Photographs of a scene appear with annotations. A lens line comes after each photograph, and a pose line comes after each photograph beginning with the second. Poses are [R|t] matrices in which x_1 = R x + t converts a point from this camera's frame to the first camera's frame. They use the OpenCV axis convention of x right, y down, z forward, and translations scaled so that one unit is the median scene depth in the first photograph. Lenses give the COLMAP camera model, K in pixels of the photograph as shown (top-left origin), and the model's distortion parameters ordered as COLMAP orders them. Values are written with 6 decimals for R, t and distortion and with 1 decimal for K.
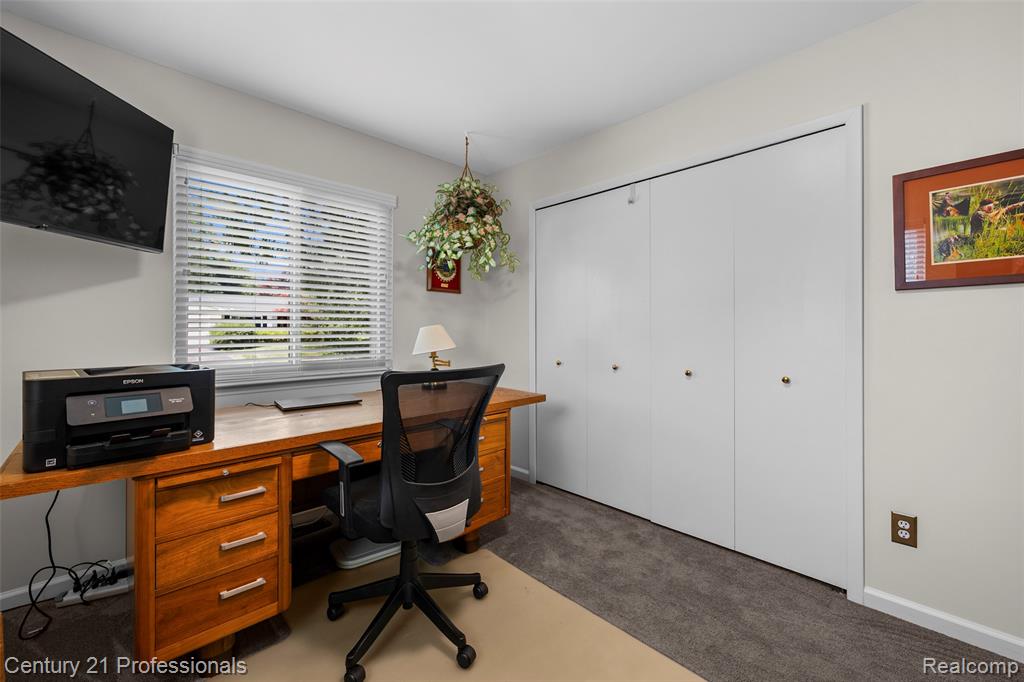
lens RADIAL K [[409.9, 0, 511.2], [0, 409.9, 327.7], [0, 0, 1]] dist [0.000480, 0.000094]
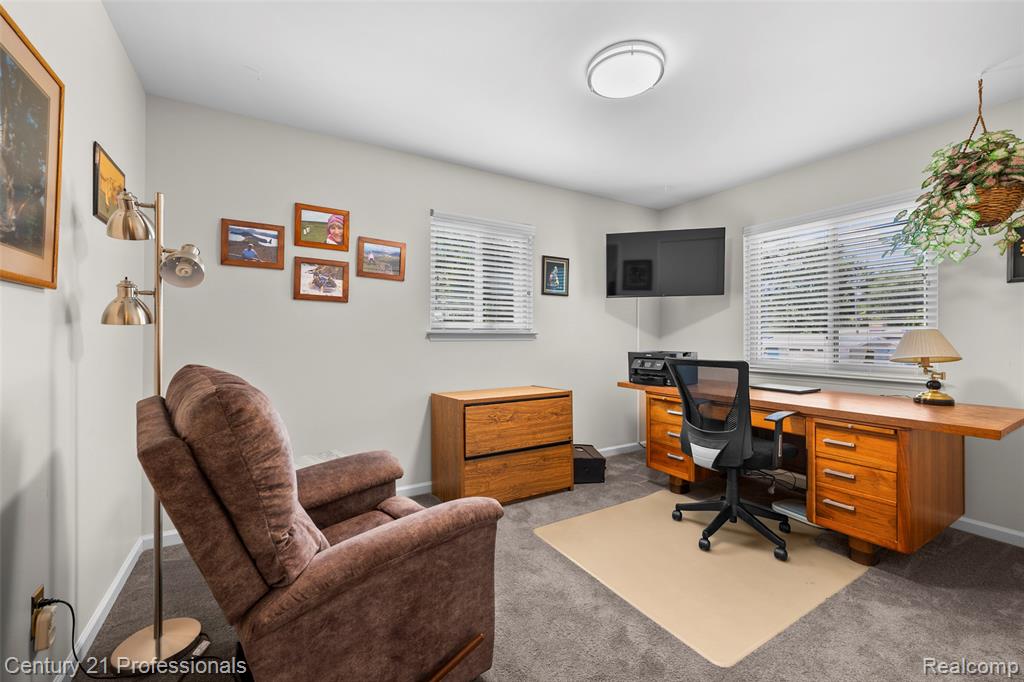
lens RADIAL K [[419.9, 0, 510.7], [0, 419.9, 333.7], [0, 0, 1]] dist [-0.001736, -0.000156]
pose [[-0.227713, -0.007293, -0.973701, 1.472015], [0.006374, 0.999939, -0.008980, 0.006854], [0.973707, -0.008251, -0.227653, 0.586929]]
